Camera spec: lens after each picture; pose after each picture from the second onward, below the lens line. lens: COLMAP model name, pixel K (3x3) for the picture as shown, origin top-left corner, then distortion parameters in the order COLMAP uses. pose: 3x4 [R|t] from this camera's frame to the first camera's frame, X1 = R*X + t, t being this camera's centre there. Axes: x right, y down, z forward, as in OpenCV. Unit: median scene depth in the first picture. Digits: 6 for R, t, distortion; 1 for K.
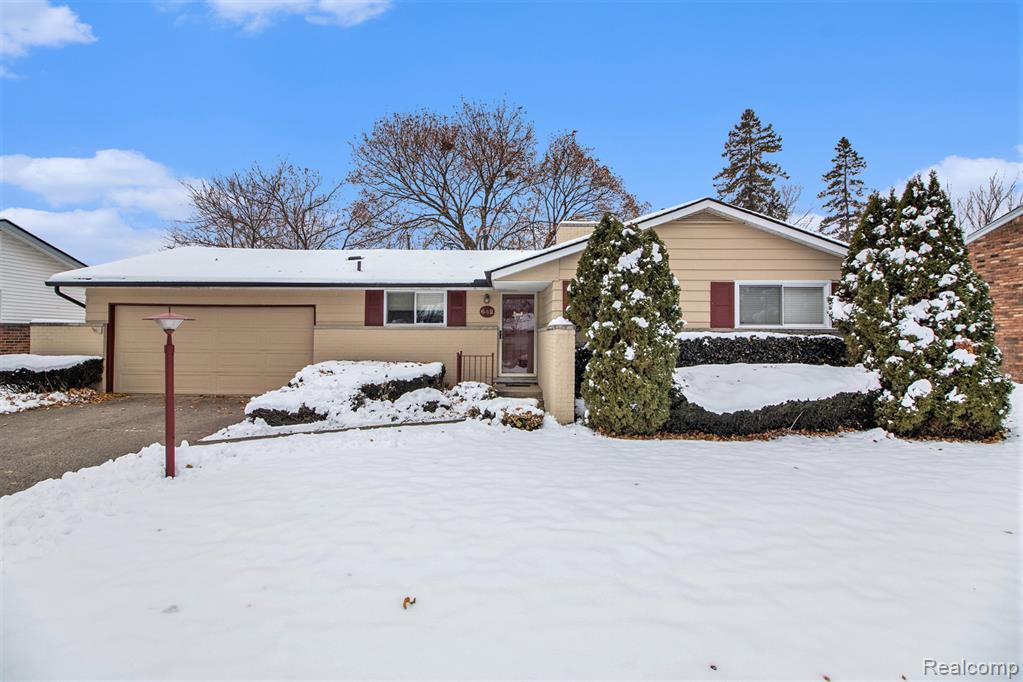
lens RADIAL K [[467.4, 0, 511.9], [0, 467.4, 327.4], [0, 0, 1]] dist [-0.000431, -0.000209]
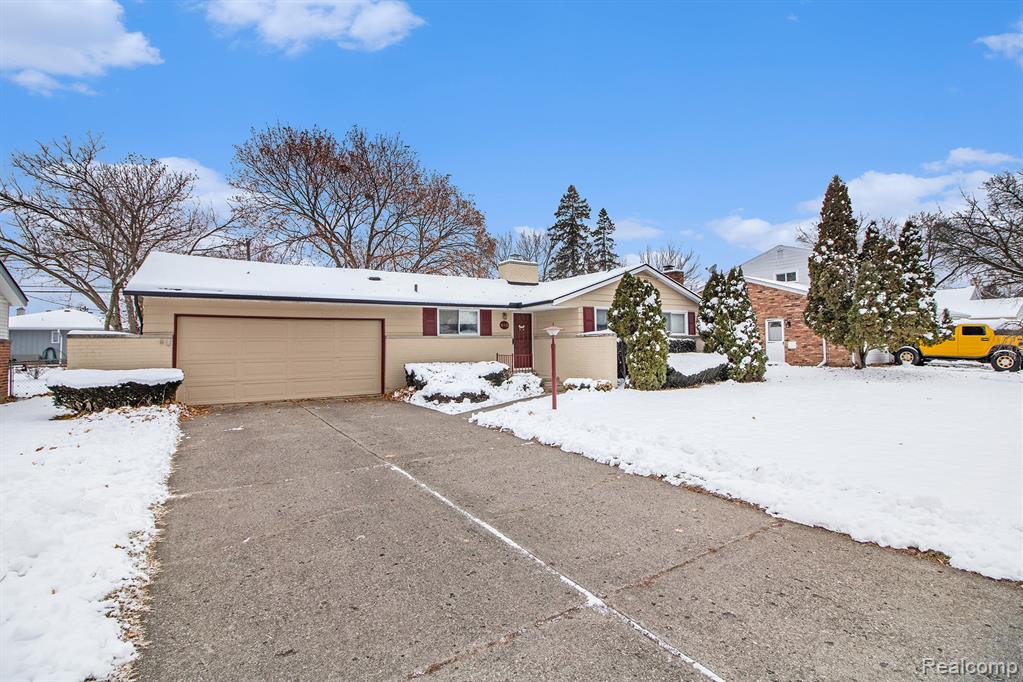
lens RADIAL K [[460.9, 0, 511.5], [0, 460.9, 341.0], [0, 0, 1]] dist [-0.001197, -0.000080]
pose [[0.845521, -0.010266, 0.533844, -1.228852], [0.009306, 0.999947, 0.004490, 0.011966], [-0.533861, 0.001172, 0.845571, -0.294387]]
